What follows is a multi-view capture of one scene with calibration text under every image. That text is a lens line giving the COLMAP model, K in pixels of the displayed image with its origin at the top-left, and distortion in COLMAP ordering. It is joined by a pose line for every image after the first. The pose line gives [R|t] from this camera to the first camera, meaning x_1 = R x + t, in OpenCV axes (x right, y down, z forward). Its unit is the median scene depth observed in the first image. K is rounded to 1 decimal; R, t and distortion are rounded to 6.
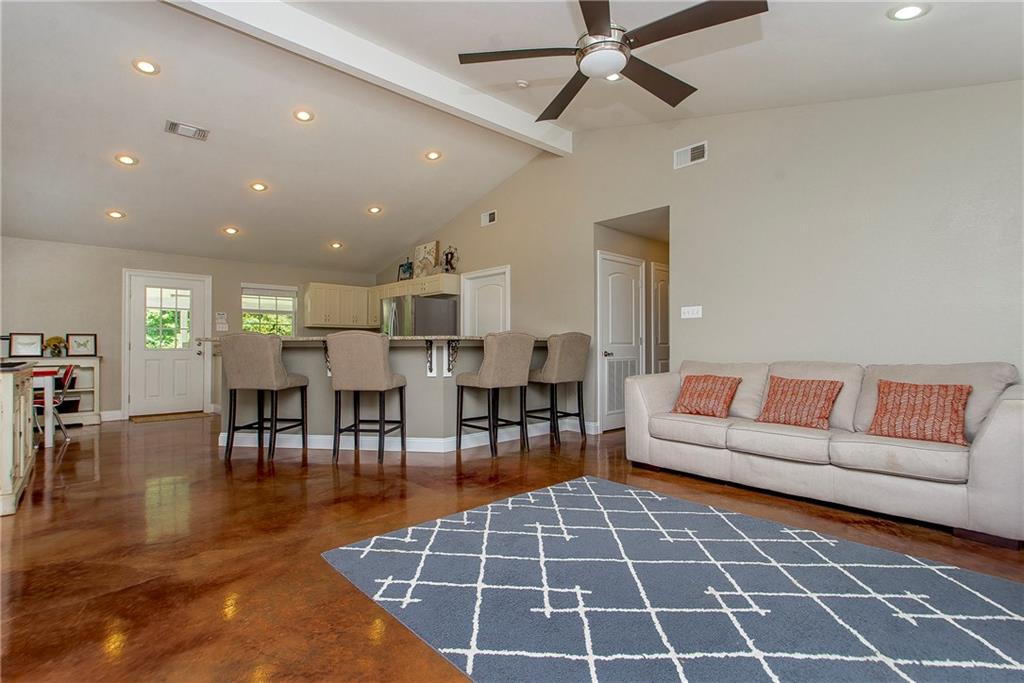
lens RADIAL K [[484.9, 0, 504.3], [0, 484.9, 338.8], [0, 0, 1]] dist [0.007608, -0.000792]
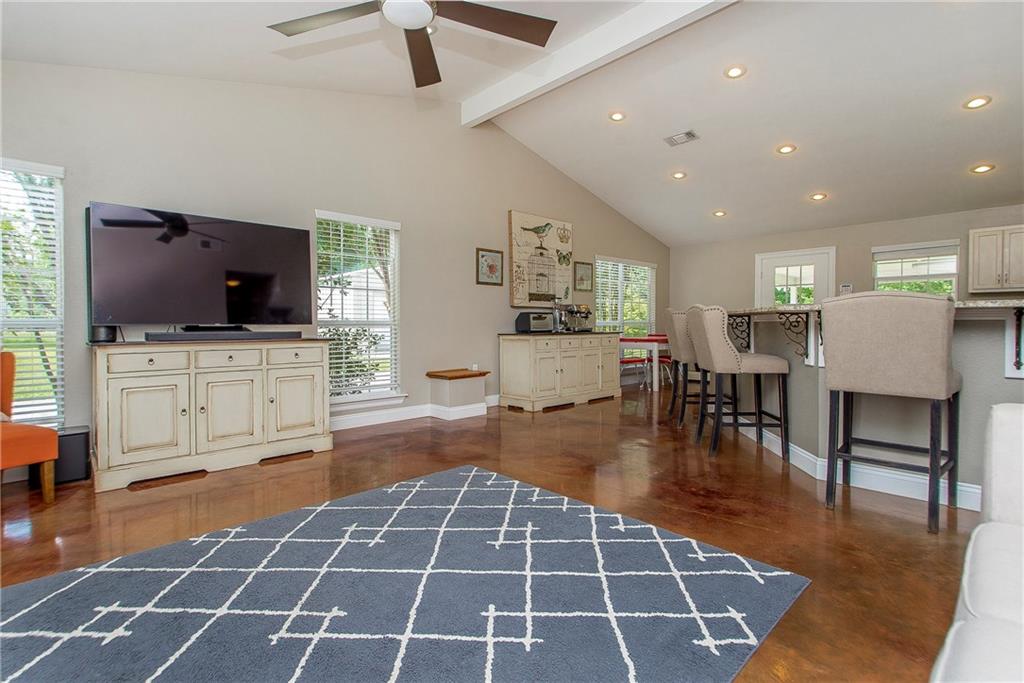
lens RADIAL K [[484.9, 0, 497.0], [0, 484.9, 332.6], [0, 0, 1]] dist [0.007608, -0.000792]
pose [[0.006041, 0.020543, -0.999771, 0.514997], [0.018286, 0.999620, 0.020650, 0.009161], [0.999815, -0.018407, 0.005663, 0.524725]]
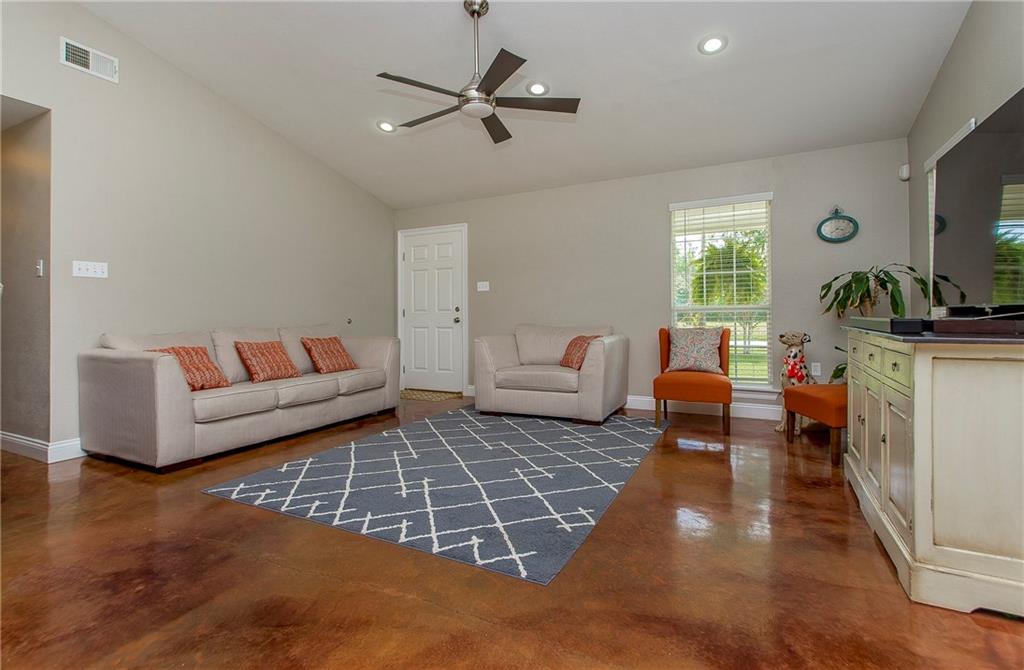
lens RADIAL K [[479.7, 0, 498.2], [0, 479.7, 314.0], [0, 0, 1]] dist [-0.001336, -0.001693]
pose [[-0.338107, 0.010116, 0.941053, -0.504921], [-0.003346, 0.999923, -0.011951, 0.020117], [-0.941102, -0.007189, -0.338047, 0.639358]]
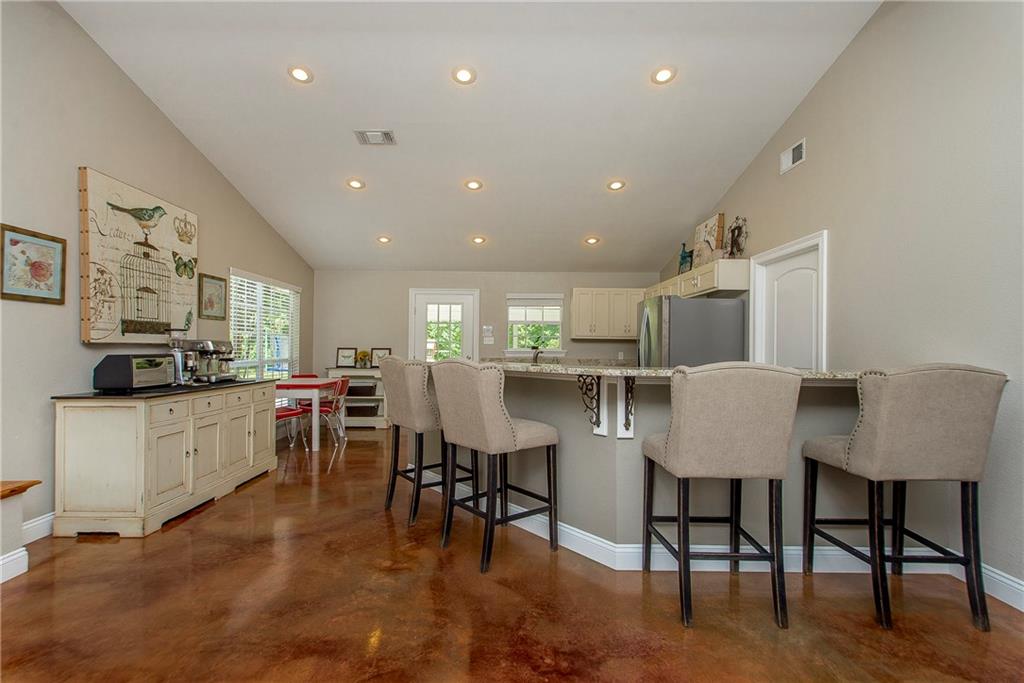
lens RADIAL K [[484.9, 0, 502.8], [0, 484.9, 343.9], [0, 0, 1]] dist [0.007608, -0.000792]
pose [[0.740272, 0.002762, -0.672301, 0.154196], [0.001162, 0.999985, 0.005387, -0.034138], [0.672306, -0.004769, 0.740258, 0.458529]]
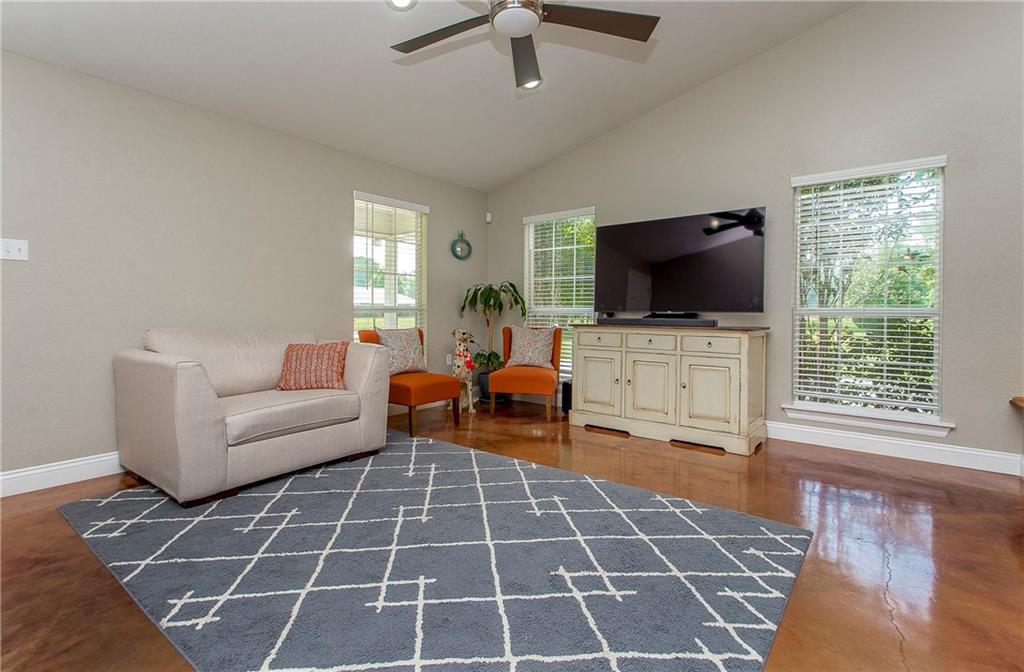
lens RADIAL K [[480.4, 0, 498.0], [0, 480.4, 316.1], [0, 0, 1]] dist [0.004171, 0.000225]
pose [[-0.989271, 0.000185, -0.146091, 0.172828], [0.001078, 0.999981, -0.006034, 0.016344], [0.146087, -0.006126, -0.989253, 0.887615]]
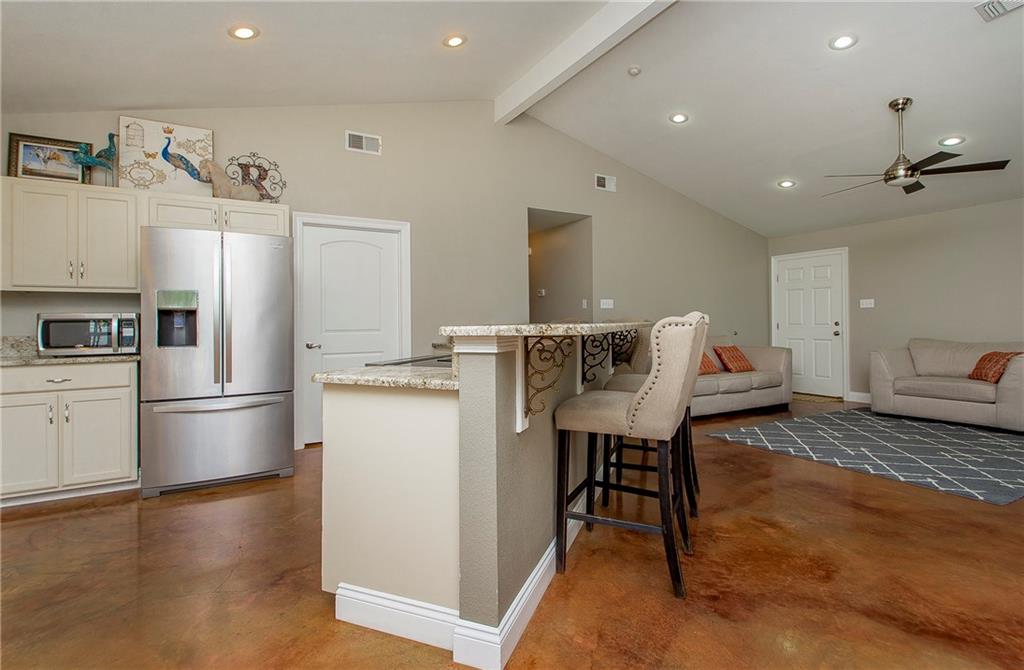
lens RADIAL K [[479.7, 0, 499.0], [0, 479.7, 321.2], [0, 0, 1]] dist [-0.001336, -0.001693]
pose [[0.239629, 0.004089, 0.970856, -0.899558], [-0.007647, 0.999968, -0.002324, -0.003347], [-0.970834, -0.006867, 0.239652, 0.944081]]
